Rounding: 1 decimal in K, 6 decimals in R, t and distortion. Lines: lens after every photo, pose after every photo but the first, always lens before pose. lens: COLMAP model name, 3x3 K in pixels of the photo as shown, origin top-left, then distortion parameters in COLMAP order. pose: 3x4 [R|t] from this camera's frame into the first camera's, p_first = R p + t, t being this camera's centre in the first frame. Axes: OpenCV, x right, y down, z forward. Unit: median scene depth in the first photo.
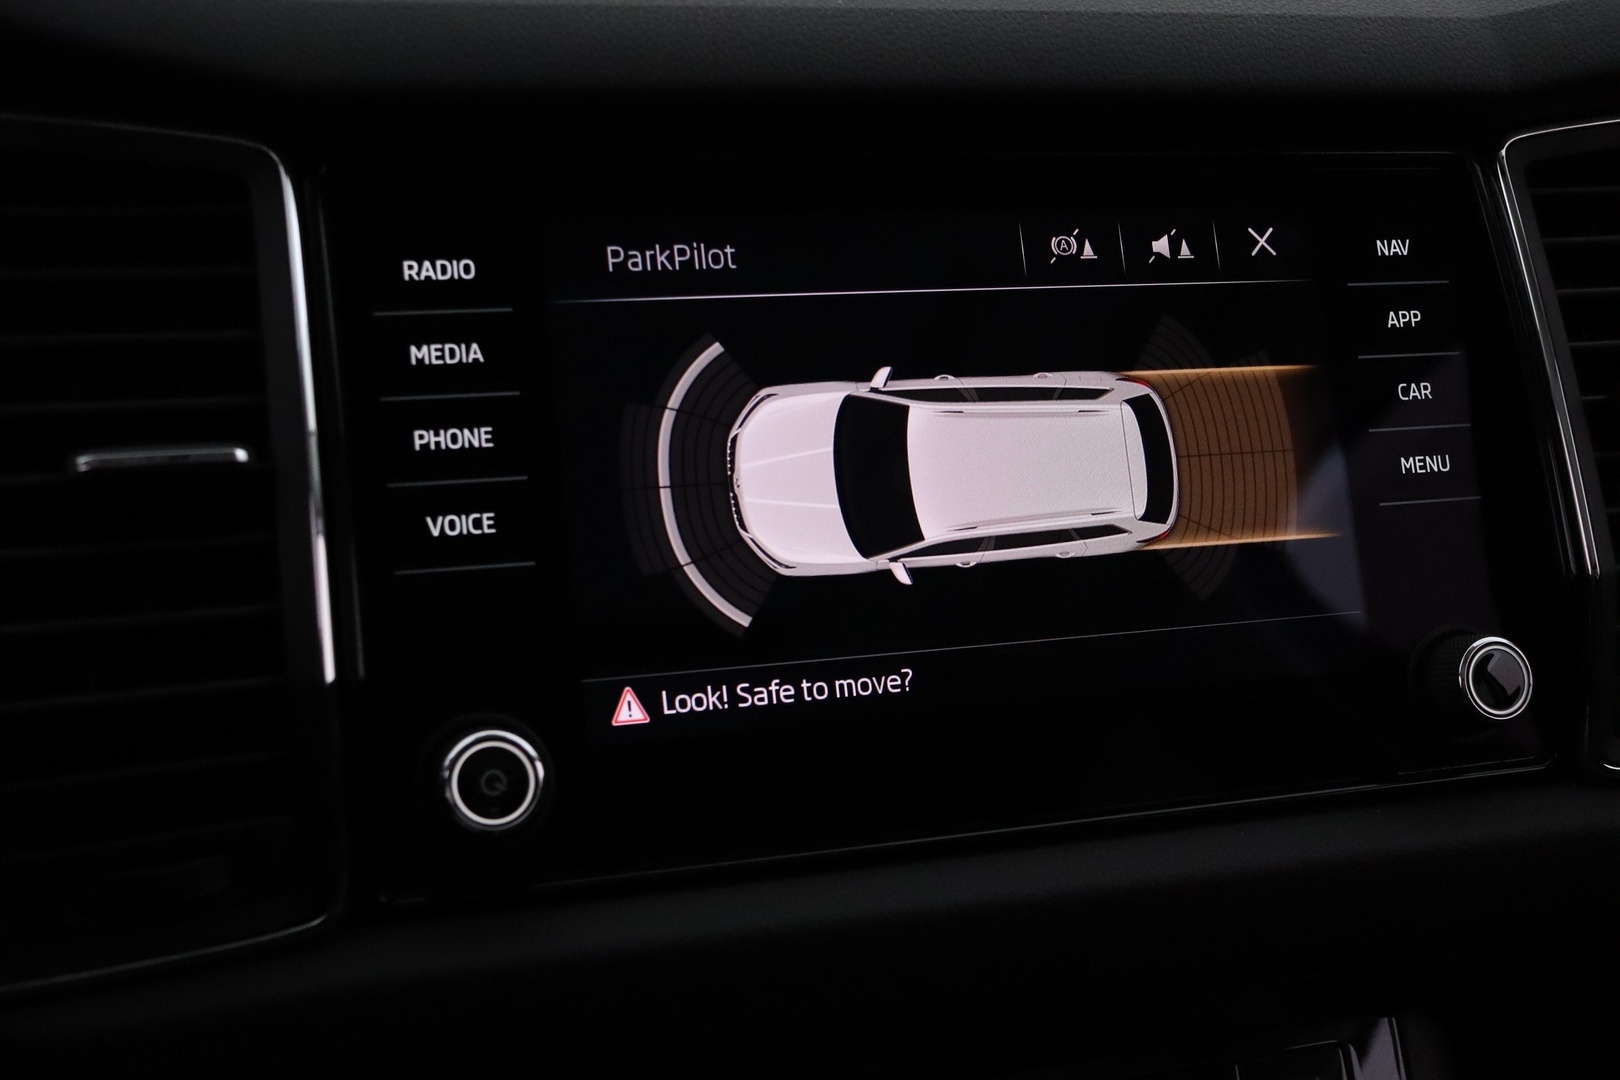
lens RADIAL K [[2114.2, 0, 810.0], [0, 2114.2, 540.0], [0, 0, 1]] dist [-0.020964, 0.045071]
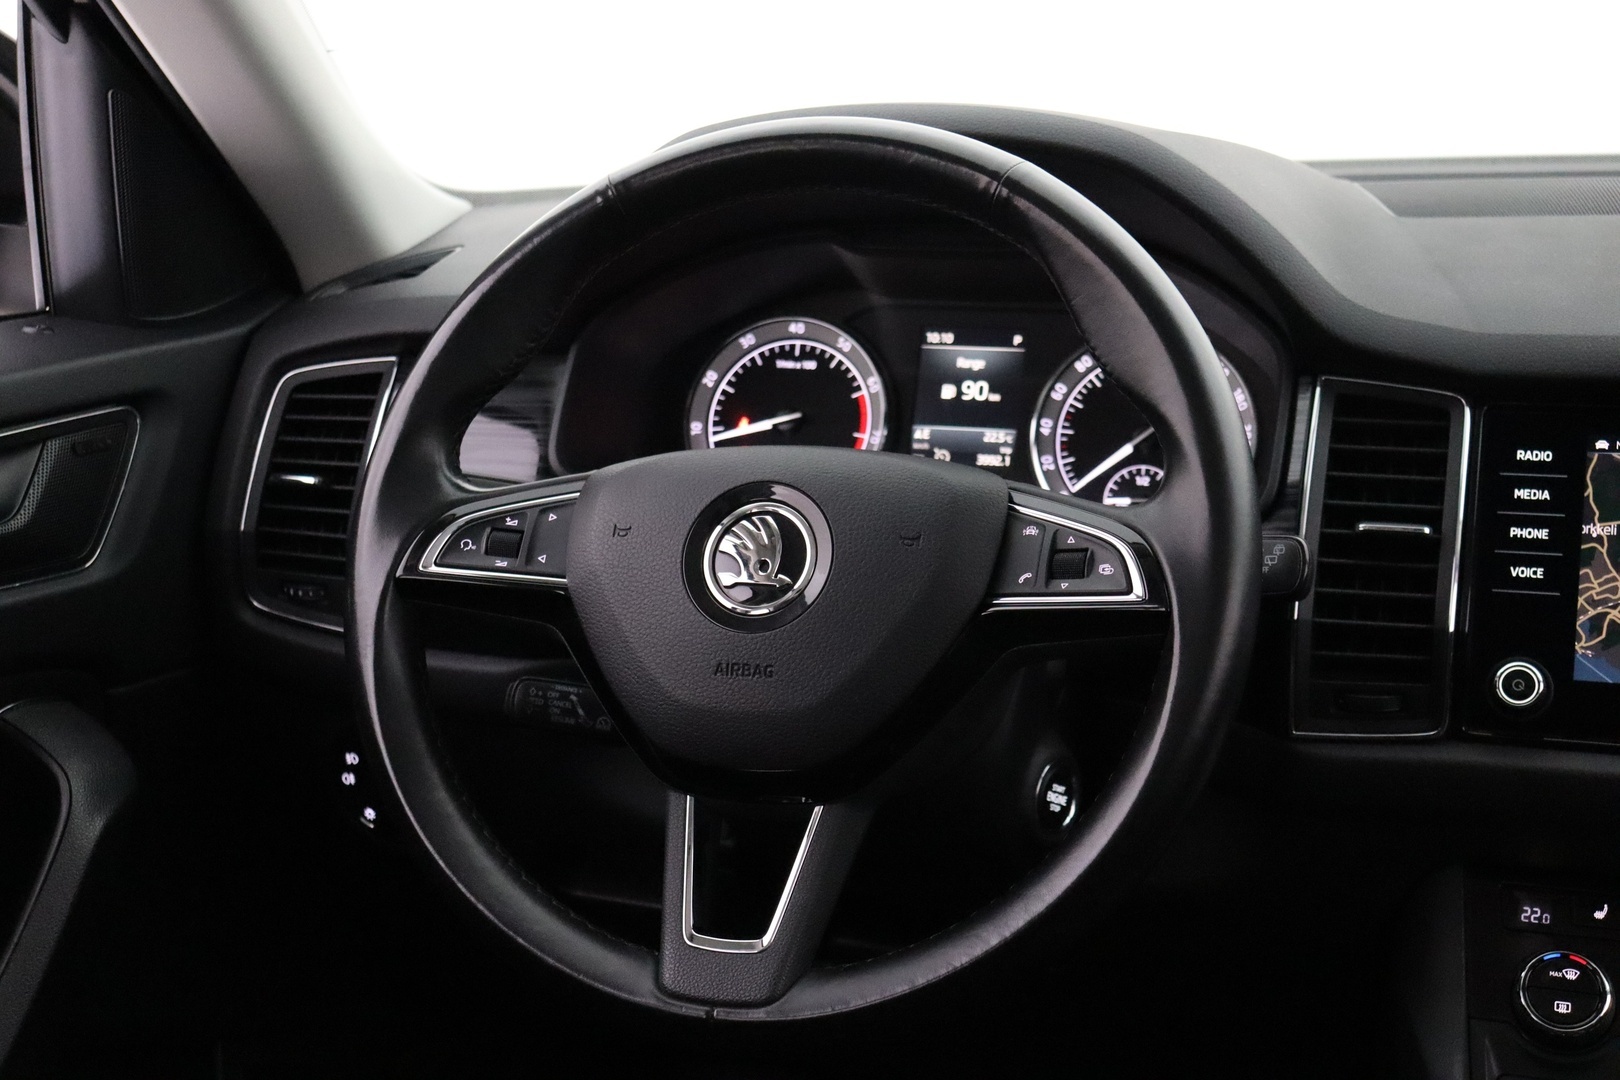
lens RADIAL K [[2460.3, 0, 810.0], [0, 2460.3, 540.0], [0, 0, 1]] dist [-0.025996, 0.020052]
pose [[0.803726, 0.098881, -0.586726, 0.727849], [-0.124109, 0.992265, -0.002785, 0.058788], [0.581912, 0.075056, 0.809781, -1.497211]]
